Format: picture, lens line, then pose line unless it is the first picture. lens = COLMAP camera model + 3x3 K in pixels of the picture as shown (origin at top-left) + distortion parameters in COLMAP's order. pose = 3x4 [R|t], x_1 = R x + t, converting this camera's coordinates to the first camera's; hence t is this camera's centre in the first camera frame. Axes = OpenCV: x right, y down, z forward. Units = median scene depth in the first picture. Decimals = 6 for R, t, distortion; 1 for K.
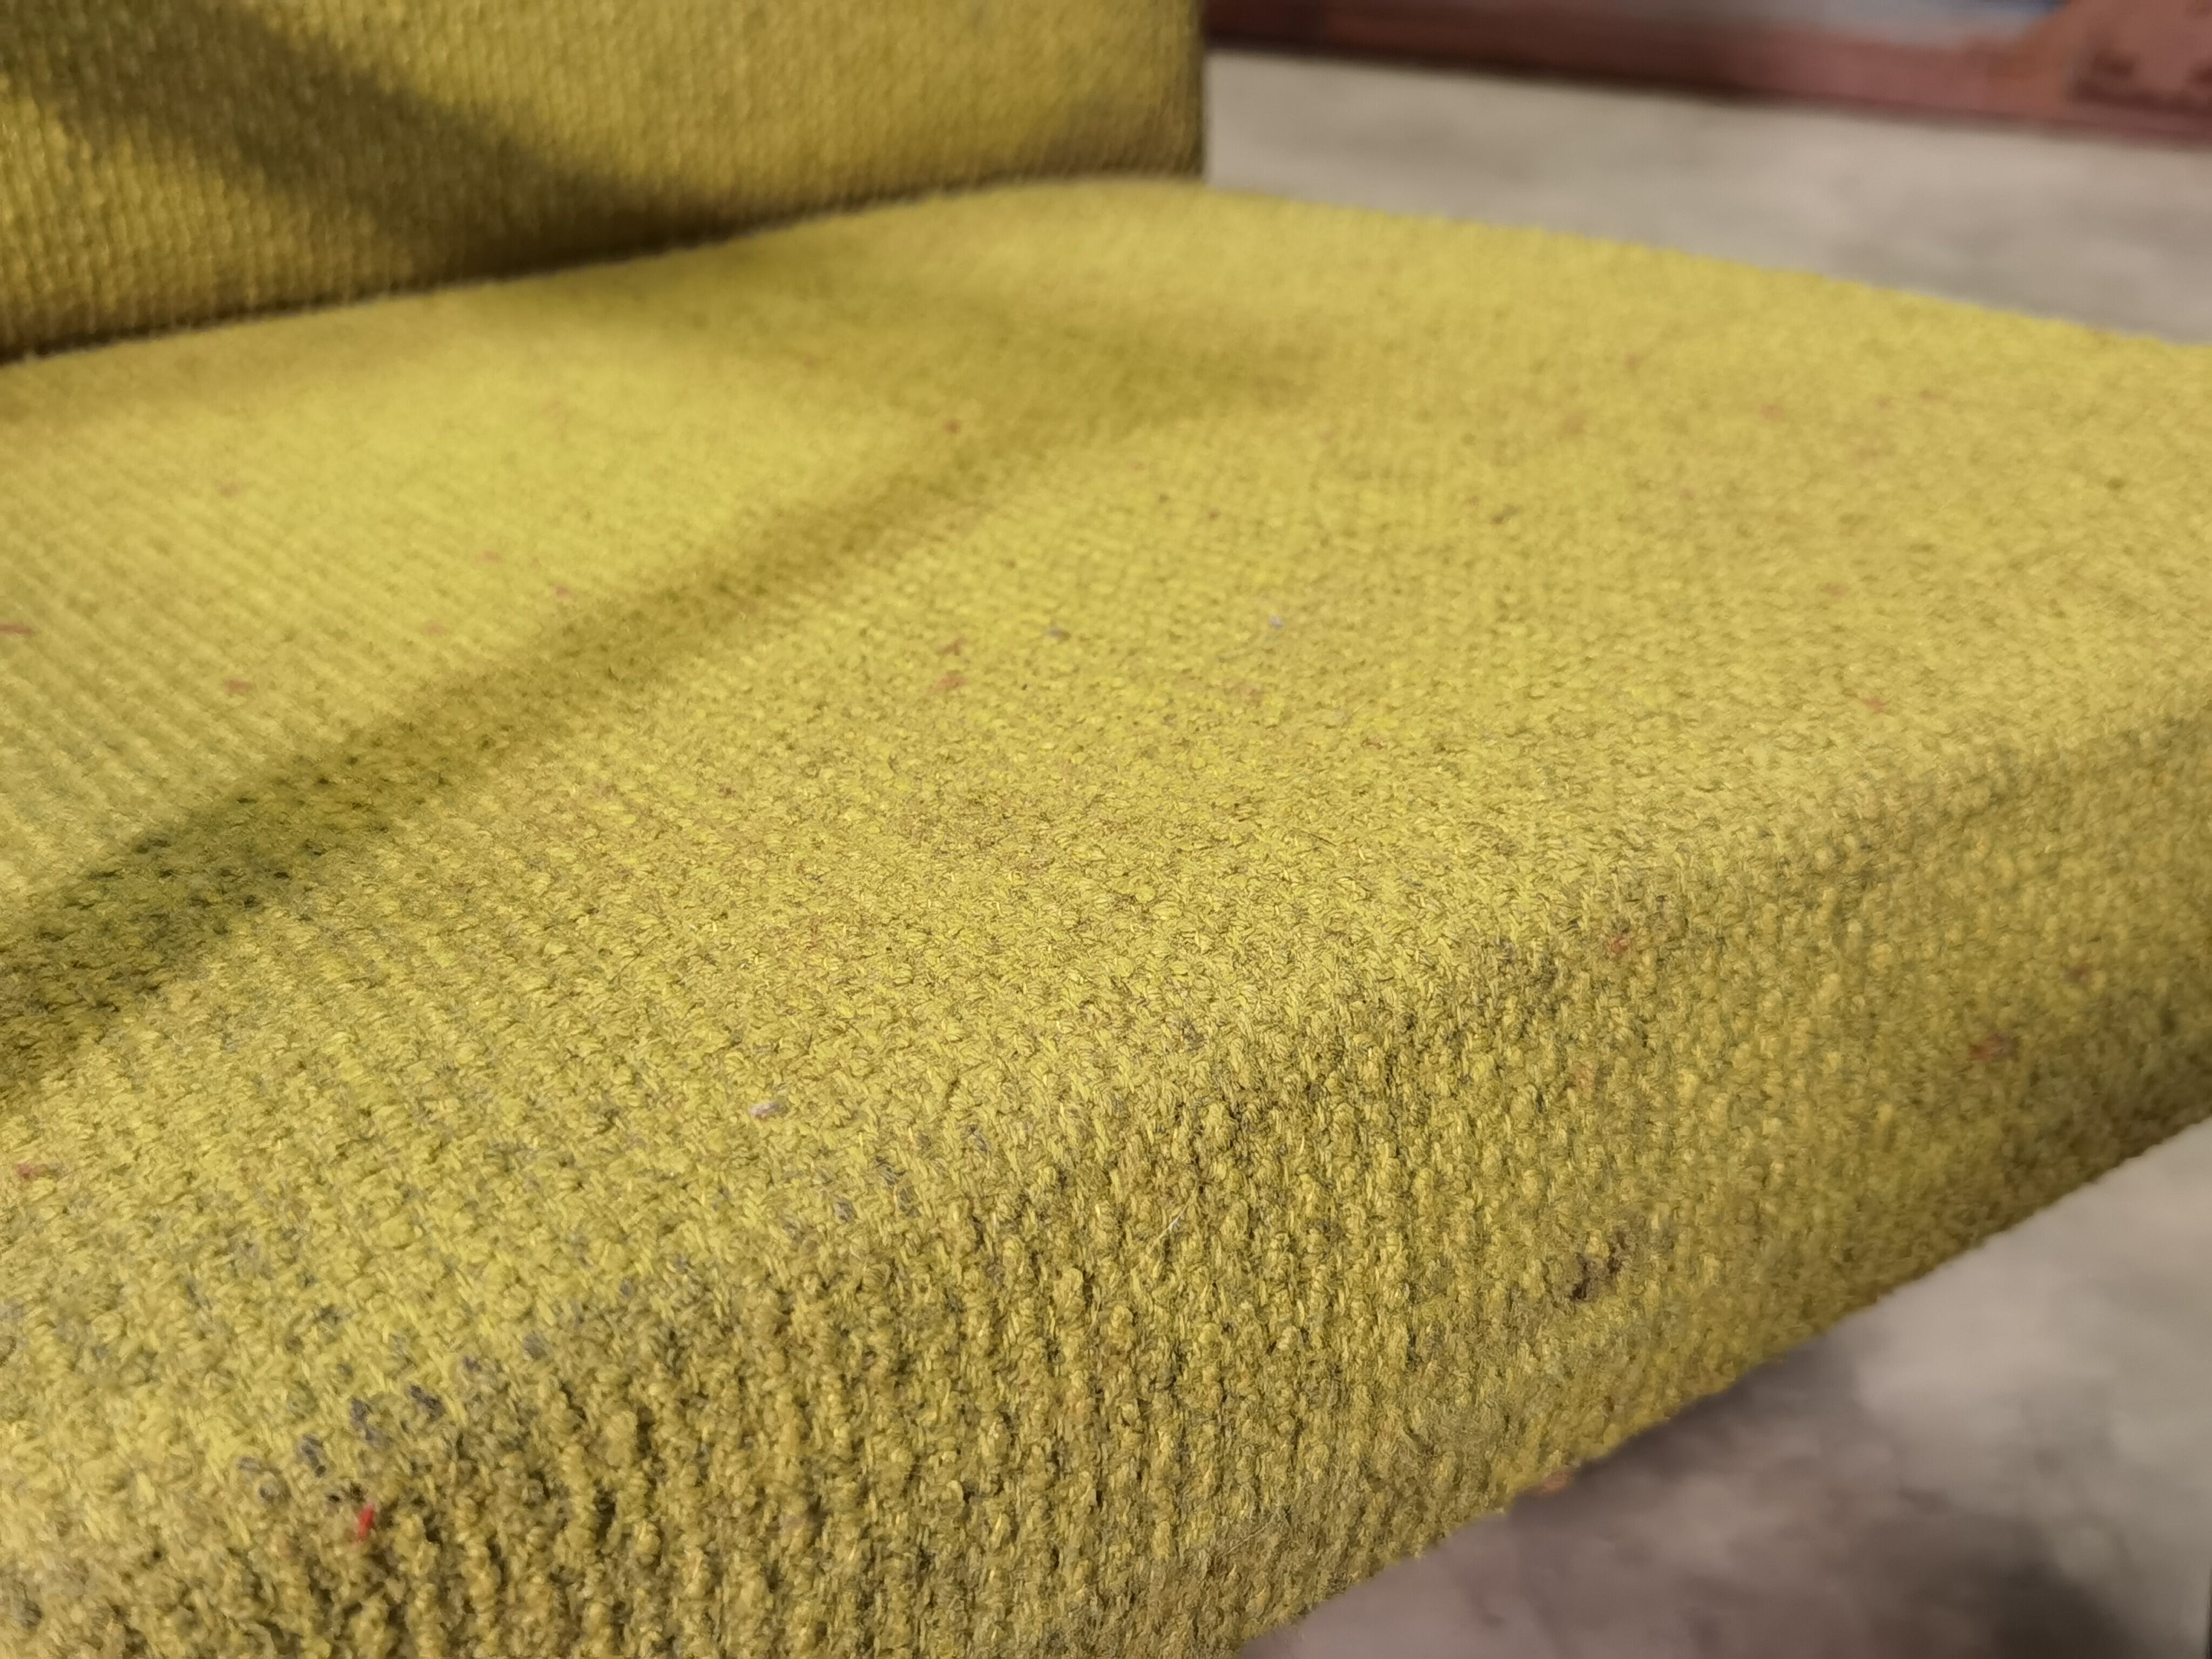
lens RADIAL K [[2668.4, 0, 1106.0], [0, 2668.4, 829.5], [0, 0, 1]] dist [-0.211172, 0.468097]
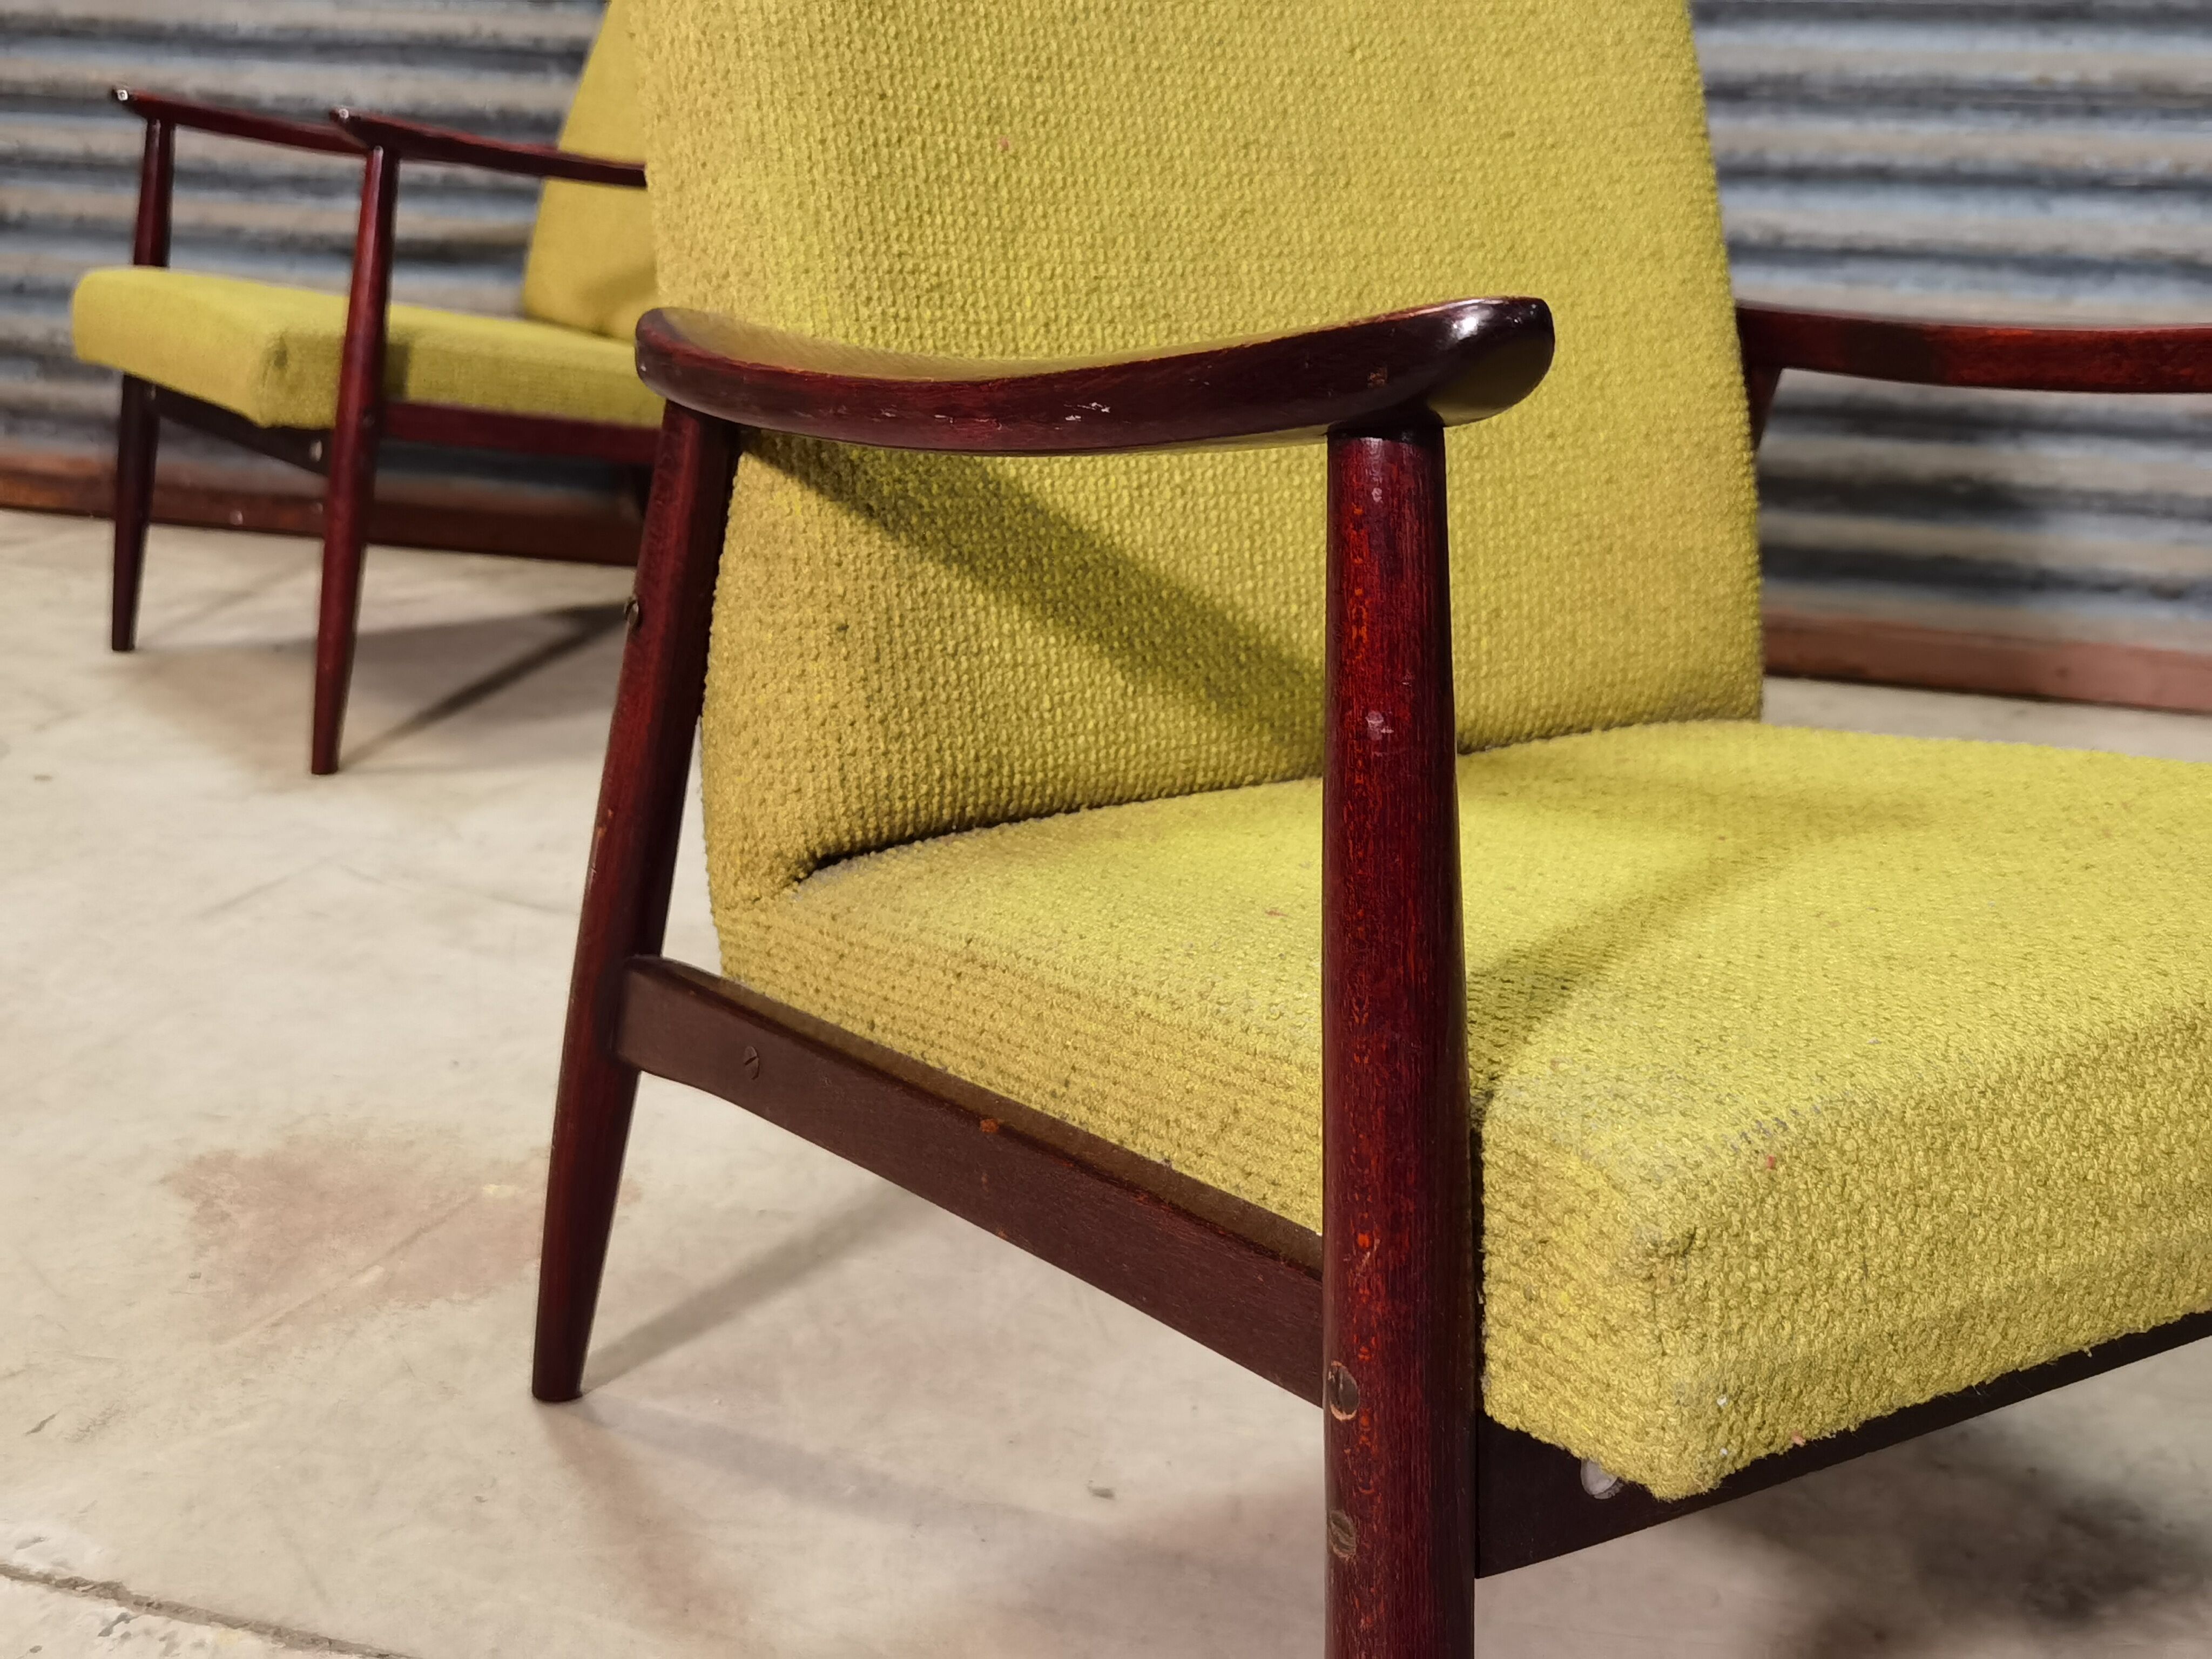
lens RADIAL K [[2505.7, 0, 1106.0], [0, 2505.7, 829.5], [0, 0, 1]] dist [0.005144, 0.057174]
pose [[0.994412, 0.005582, -0.105424, -0.528818], [-0.029063, 0.974491, -0.222538, 0.404347], [0.101492, 0.224358, 0.969207, -1.165093]]
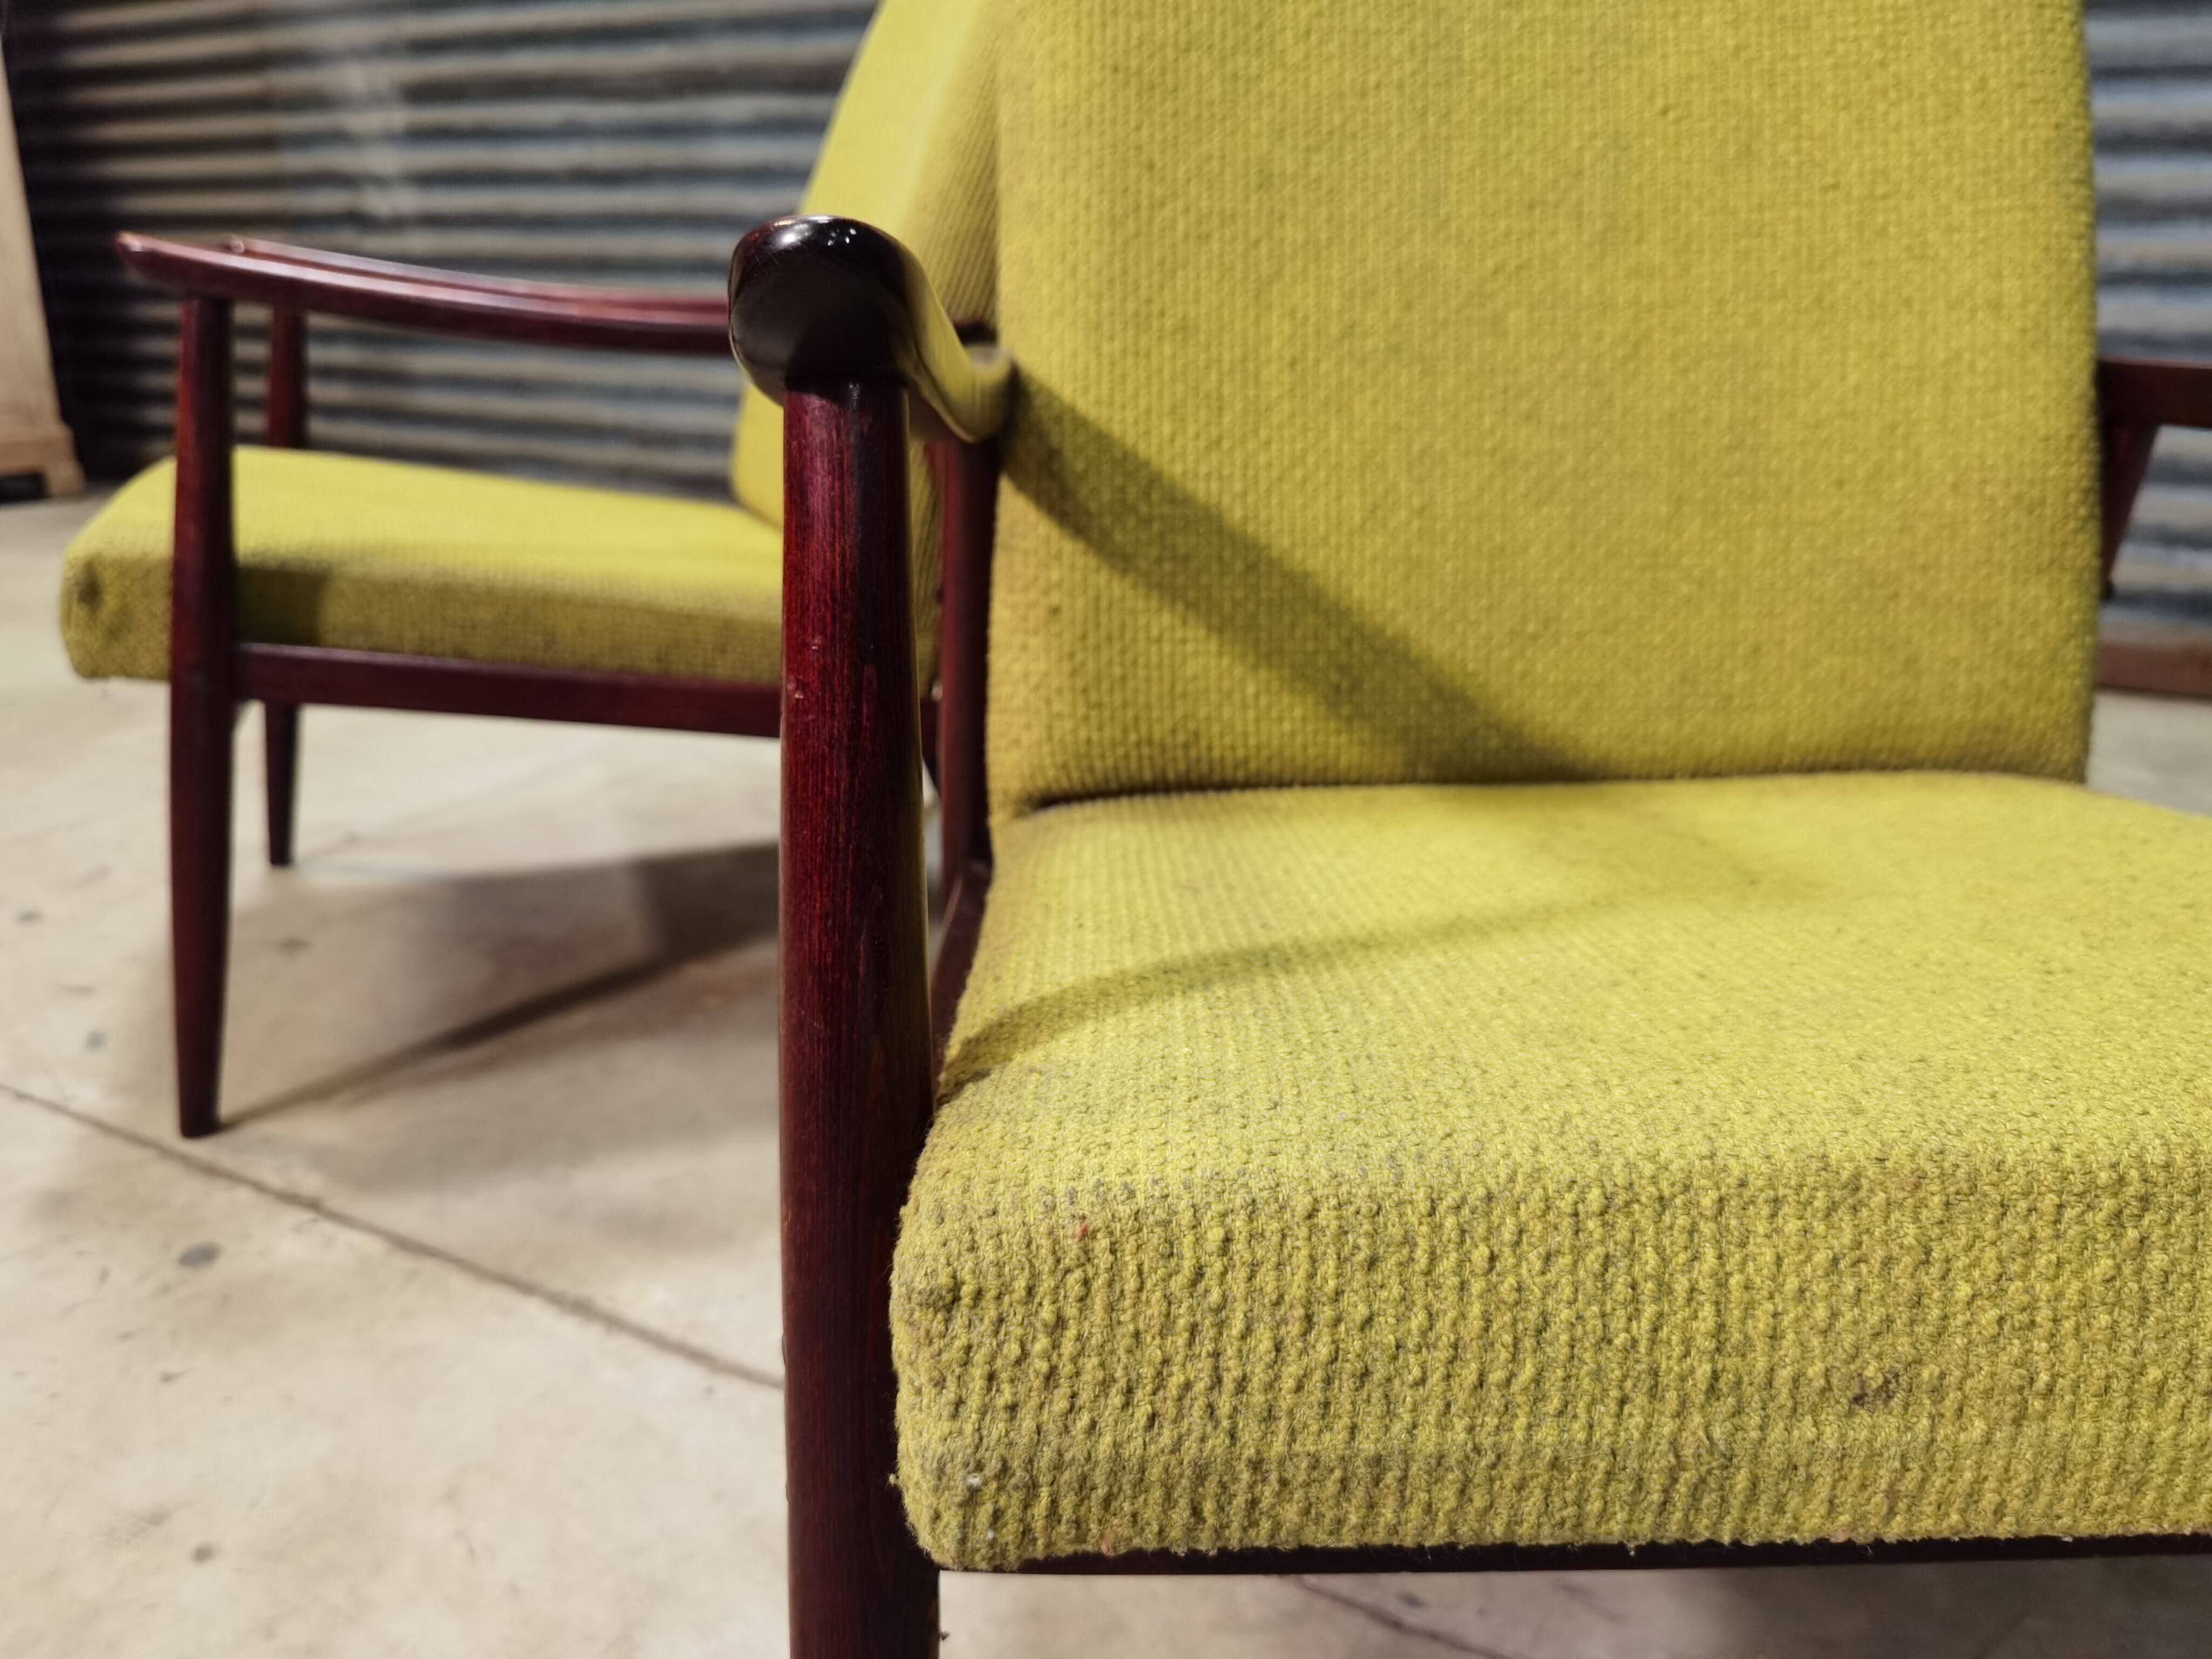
lens RADIAL K [[1666.6, 0, 1096.5], [0, 1666.6, 859.4], [0, 0, 1]] dist [0.006913, -0.004116]
pose [[0.812217, 0.138746, -0.566616, 0.370904], [-0.241910, 0.963960, -0.110724, 0.094494], [0.530833, 0.227002, 0.816509, -0.152002]]
